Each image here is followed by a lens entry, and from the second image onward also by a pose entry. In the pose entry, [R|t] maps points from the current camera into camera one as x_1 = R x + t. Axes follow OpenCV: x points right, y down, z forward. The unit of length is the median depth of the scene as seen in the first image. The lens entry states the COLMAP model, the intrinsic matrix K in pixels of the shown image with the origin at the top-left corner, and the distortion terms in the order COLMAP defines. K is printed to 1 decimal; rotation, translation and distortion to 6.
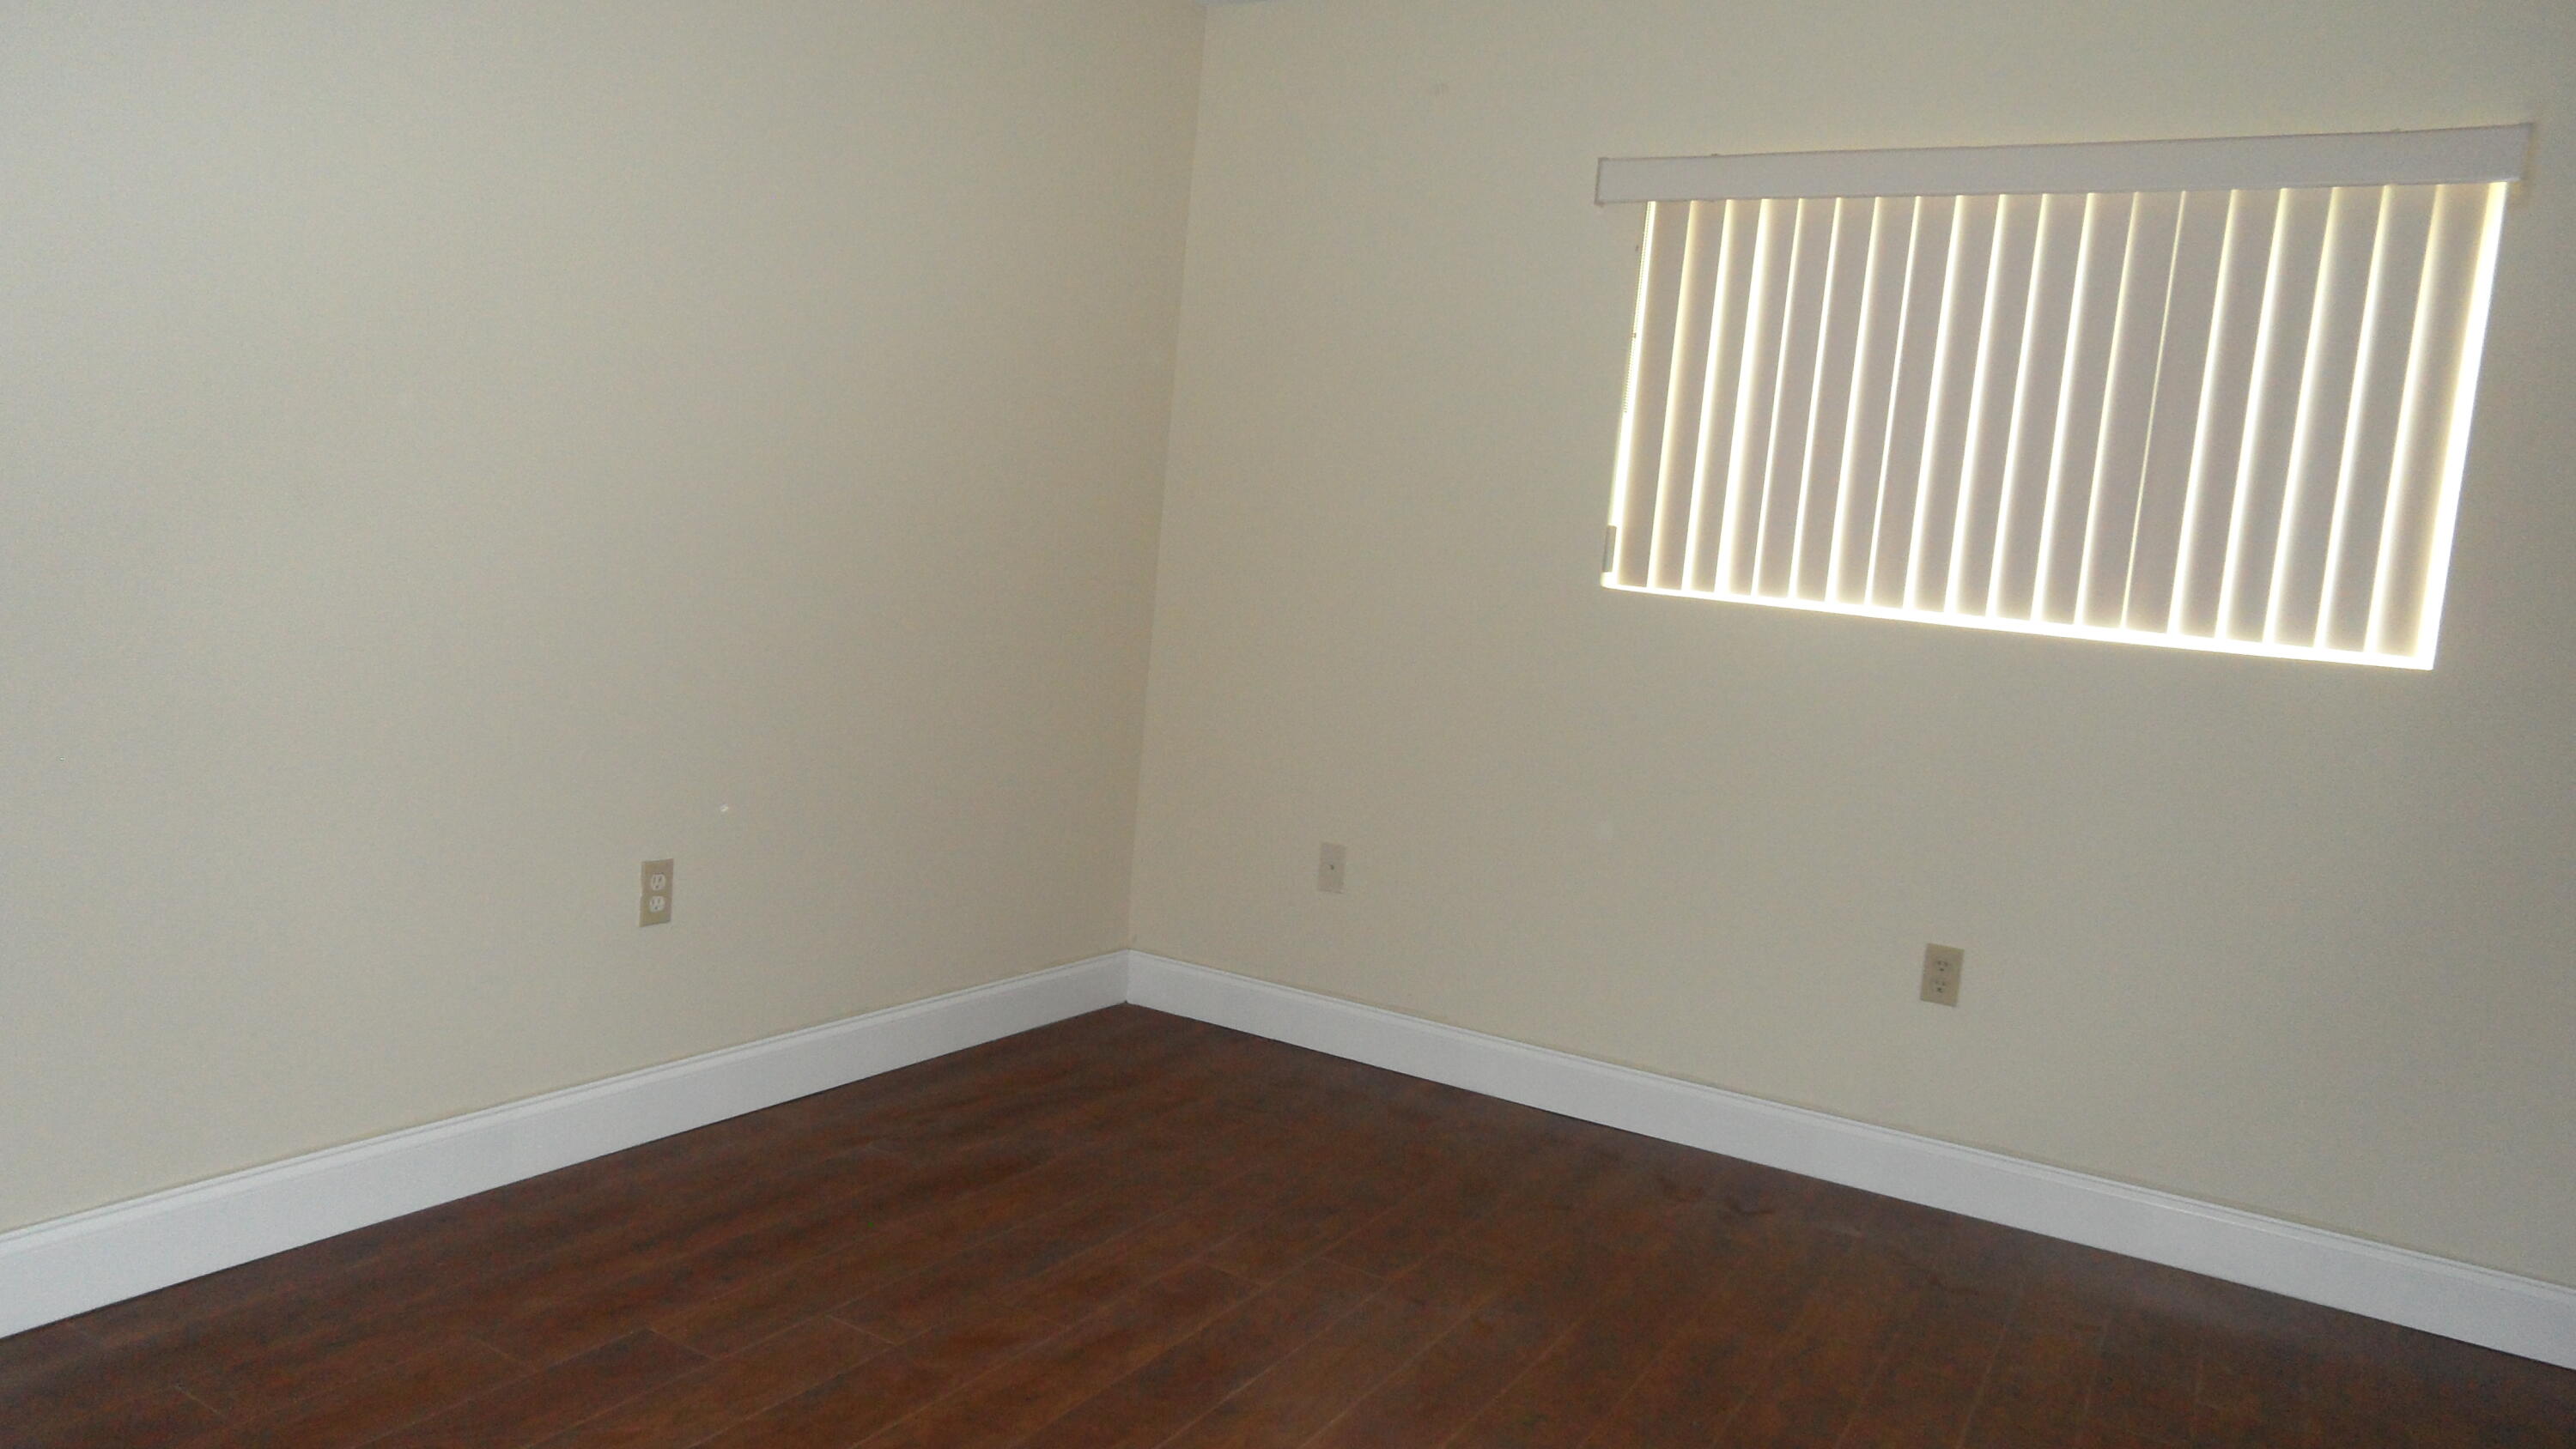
lens RADIAL K [[1732.4, 0, 1266.8], [0, 1732.4, 728.9], [0, 0, 1]] dist [-0.017565, 0.000750]
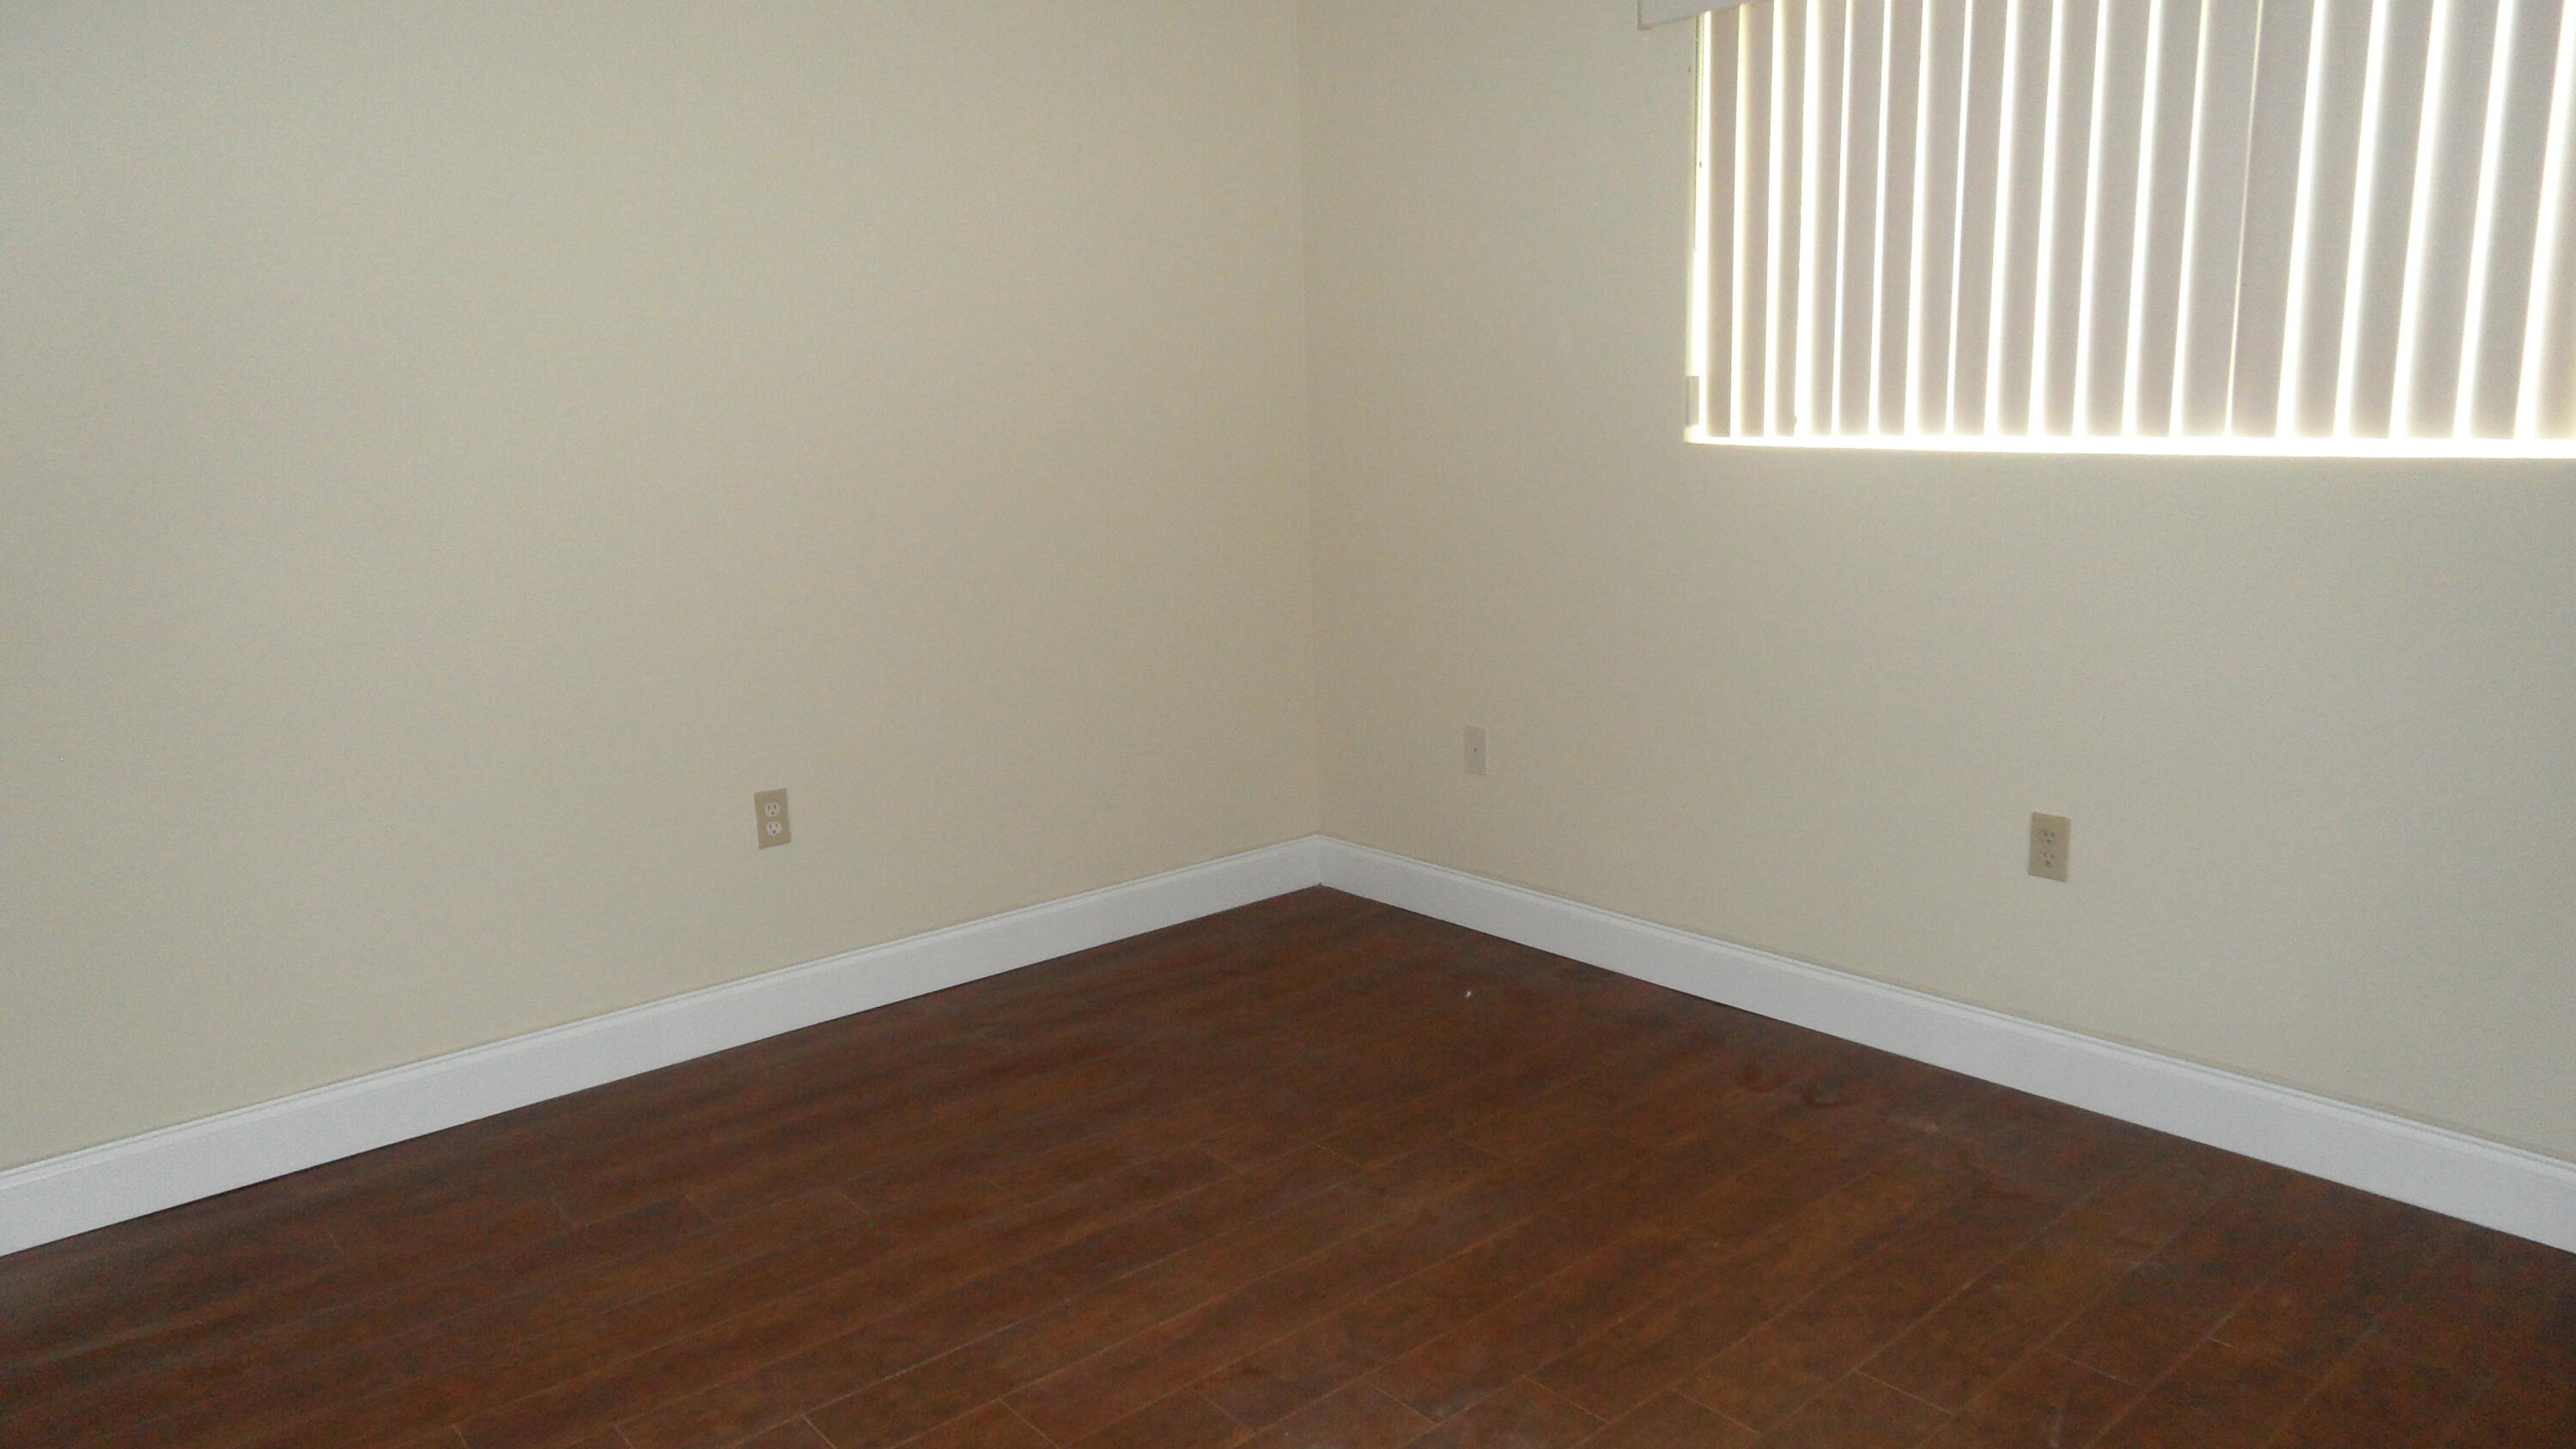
lens RADIAL K [[1732.4, 0, 1266.8], [0, 1732.4, 728.9], [0, 0, 1]] dist [-0.017565, 0.000750]
pose [[0.935385, -0.056542, -0.349082, 0.332368], [0.088171, 0.993249, 0.075378, -0.020867], [0.342464, -0.101286, 0.934056, 0.036370]]
